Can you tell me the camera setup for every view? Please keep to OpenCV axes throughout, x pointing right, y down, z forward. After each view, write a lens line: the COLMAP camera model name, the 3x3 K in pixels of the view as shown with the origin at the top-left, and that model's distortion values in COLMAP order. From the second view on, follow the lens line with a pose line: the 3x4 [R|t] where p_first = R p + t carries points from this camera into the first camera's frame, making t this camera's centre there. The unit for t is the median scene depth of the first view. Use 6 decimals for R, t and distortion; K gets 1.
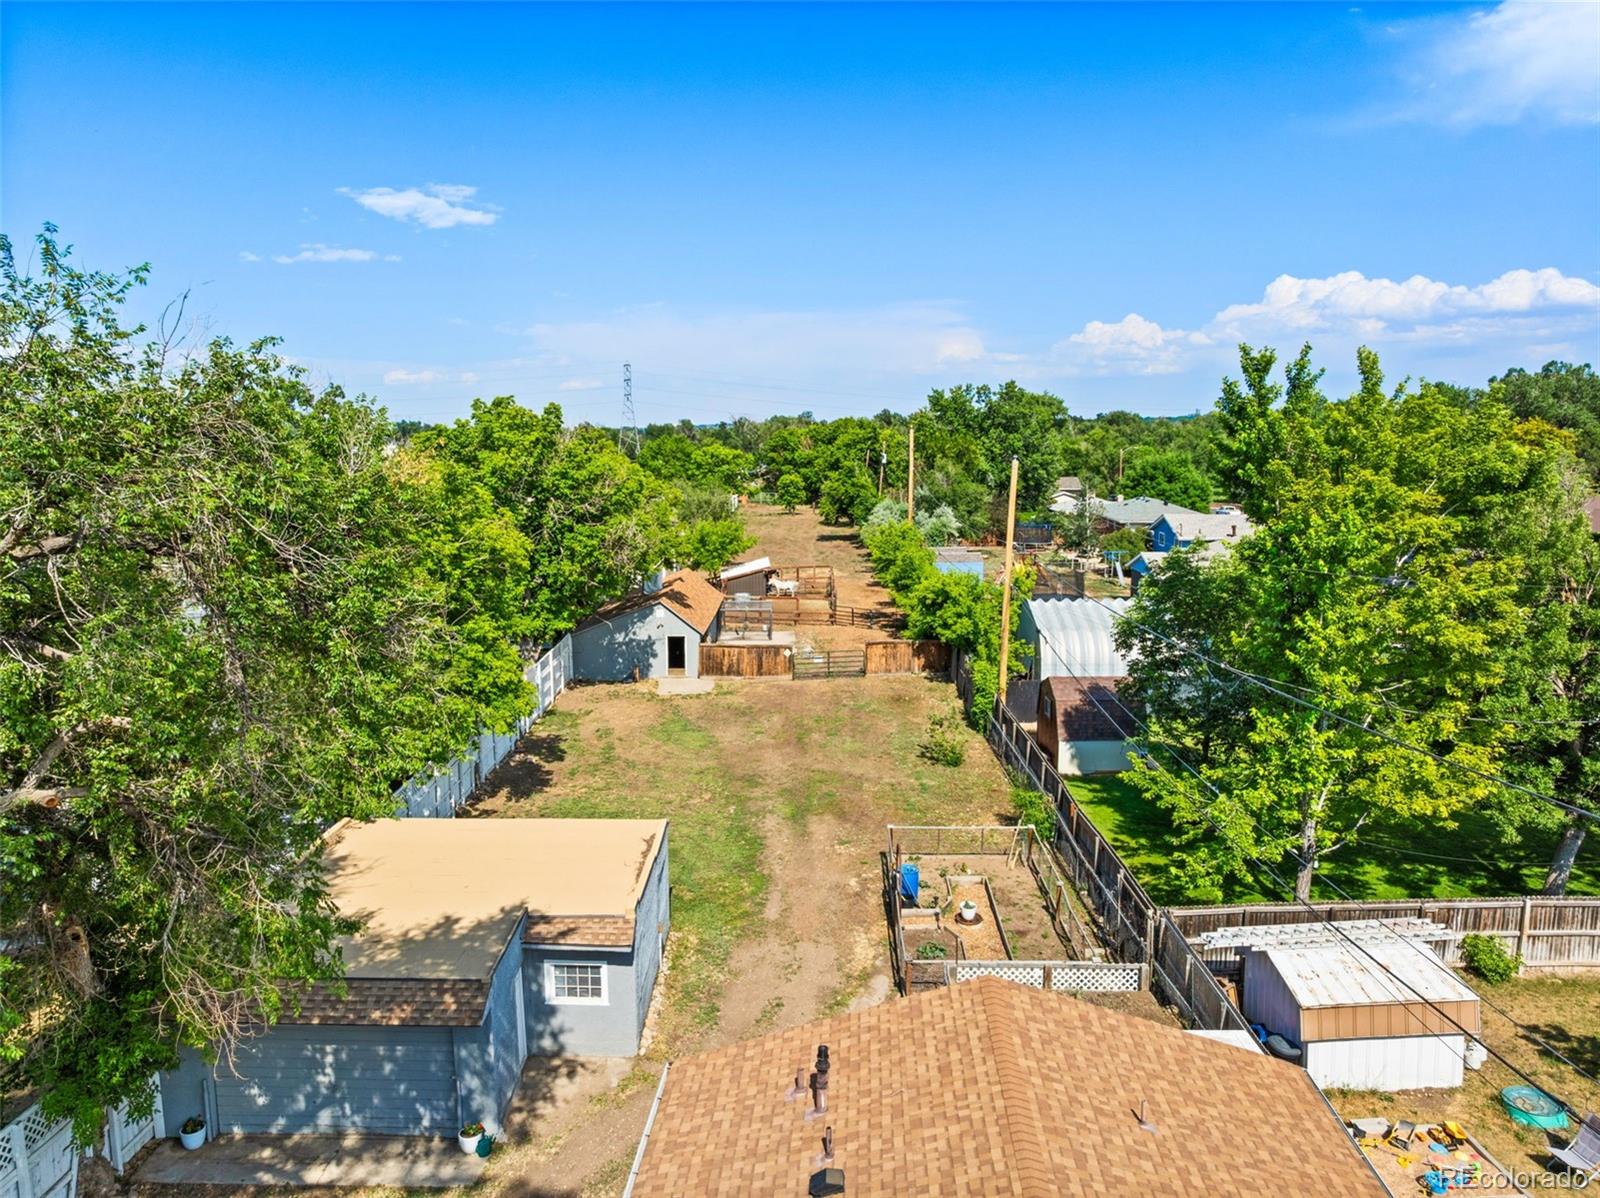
lens RADIAL K [[1122.1, 0, 800.0], [0, 1122.1, 599.0], [0, 0, 1]] dist [0.003120, -0.058201]
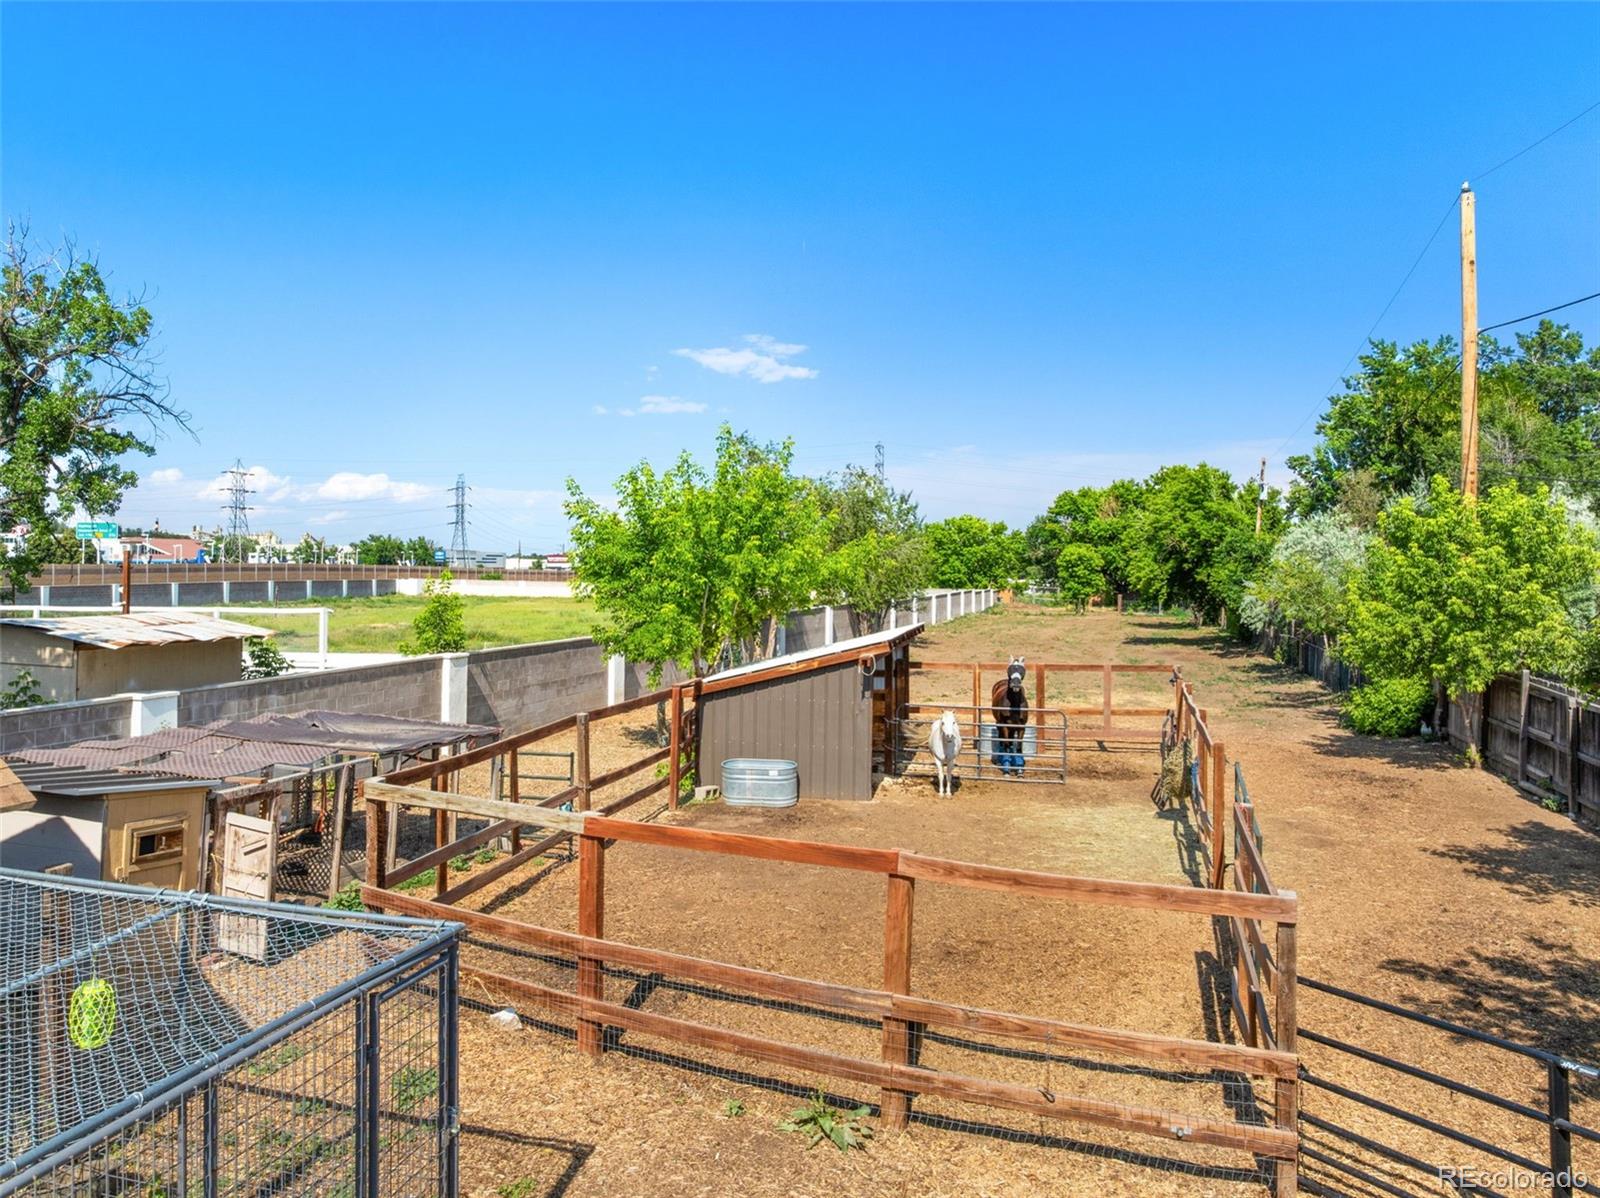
lens RADIAL K [[1163.5, 0, 797.8], [0, 1163.5, 520.4], [0, 0, 1]] dist [-0.010529, -0.005273]
pose [[0.965909, 0.004600, -0.258842, 0.009417], [-0.053593, 0.981736, -0.182545, -0.006751], [0.253275, 0.190194, 0.948514, 0.519385]]
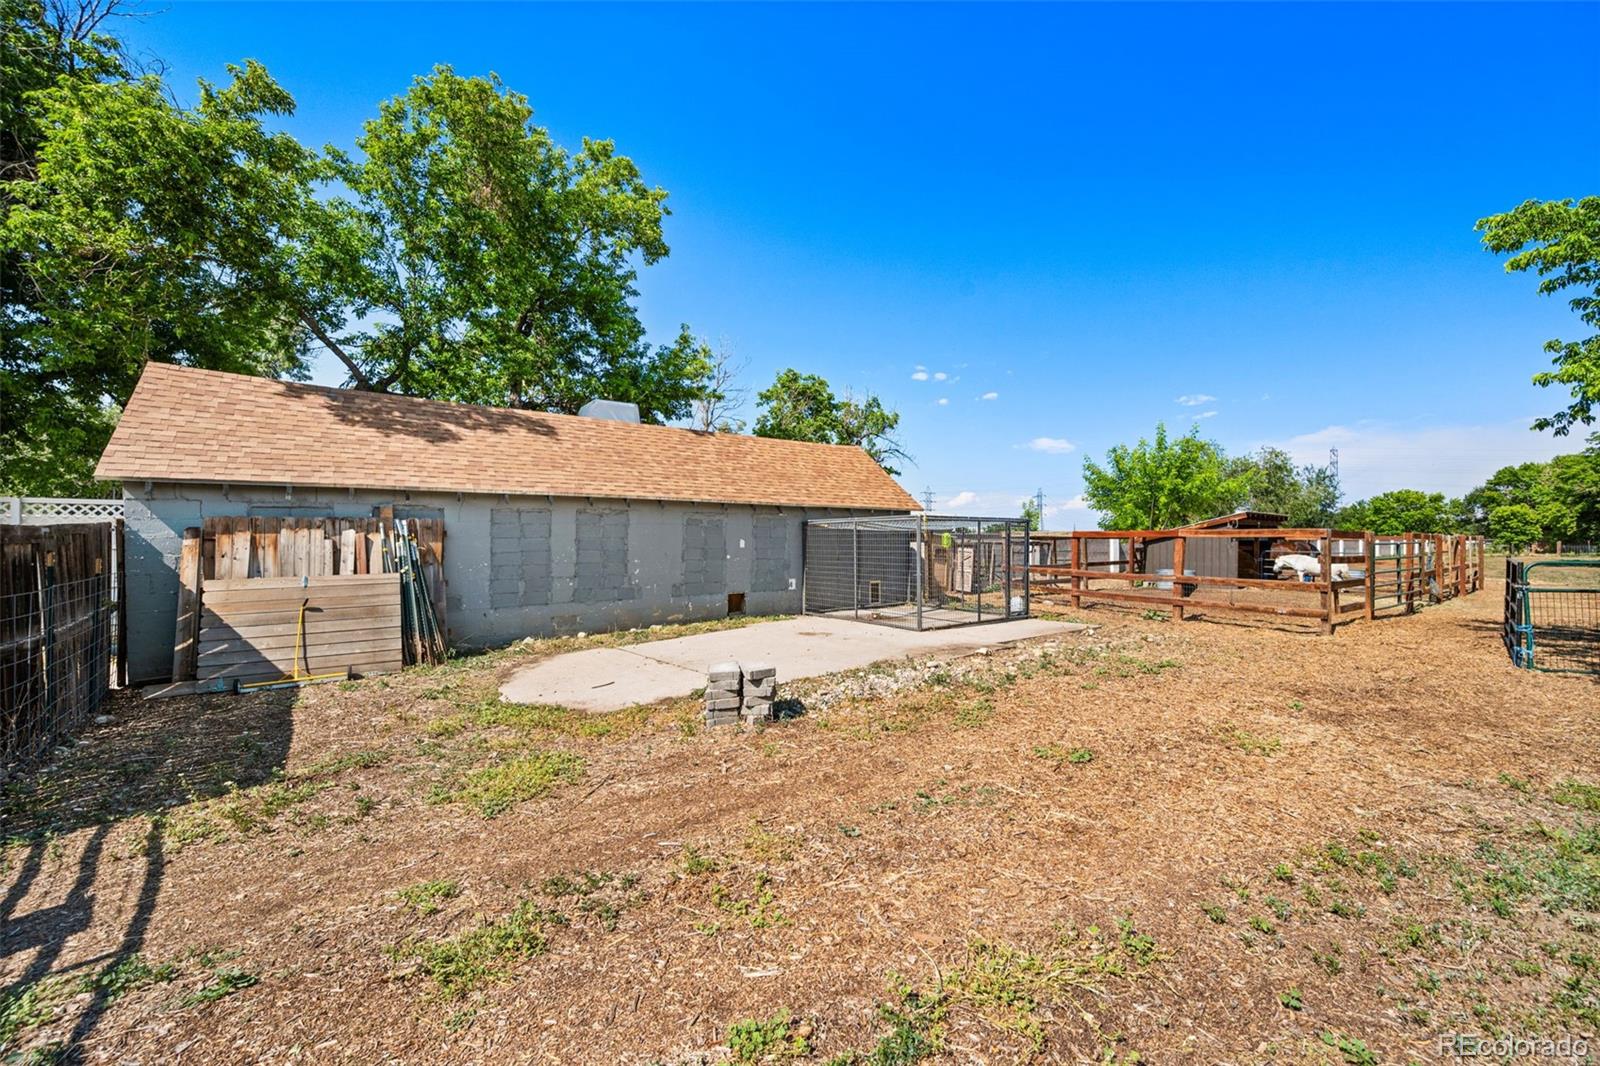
lens RADIAL K [[623.5, 0, 800.0], [0, 623.5, 533.0], [0, 0, 1]] dist [-0.002035, -0.000661]
pose [[0.612731, -0.001575, -0.790290, 0.040581], [-0.123050, 0.987612, -0.097372, 0.016999], [0.780653, 0.156908, 0.604946, 0.474345]]
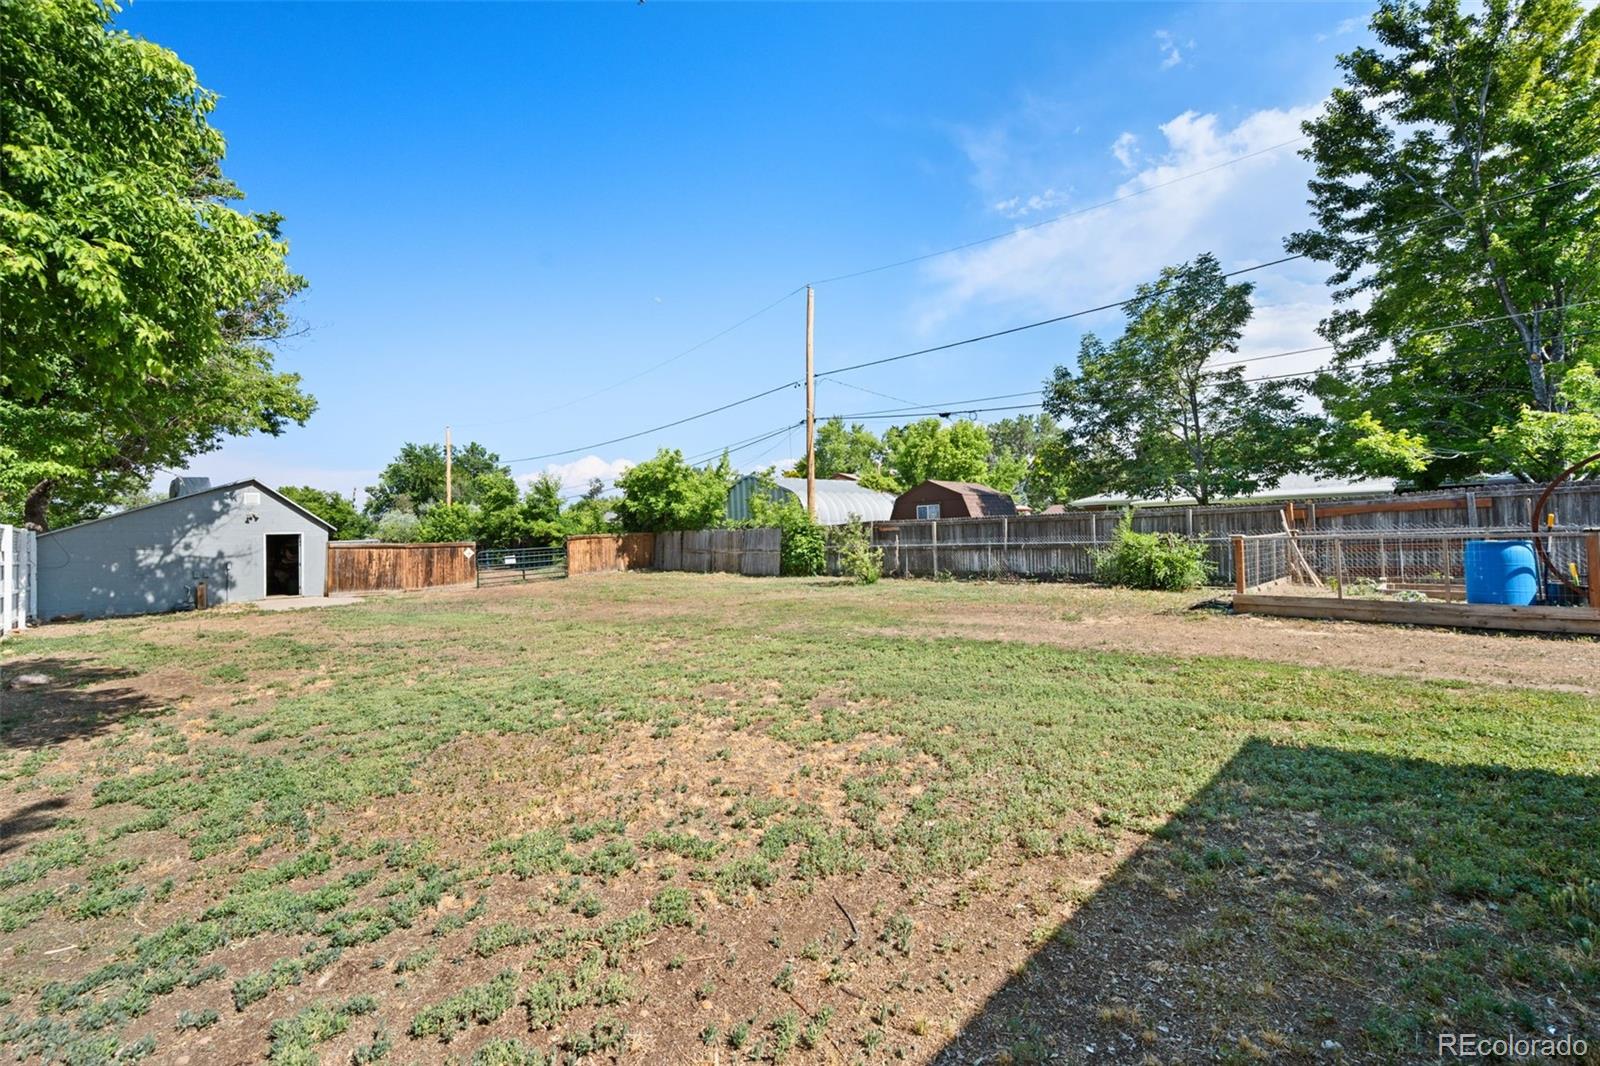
lens RADIAL K [[623.5, 0, 800.0], [0, 623.5, 533.0], [0, 0, 1]] dist [-0.002035, -0.000661]
pose [[0.708465, -0.015200, 0.705582, -0.069729], [0.134586, 0.984330, -0.113931, 0.052310], [-0.692794, 0.175678, 0.699409, 0.248630]]
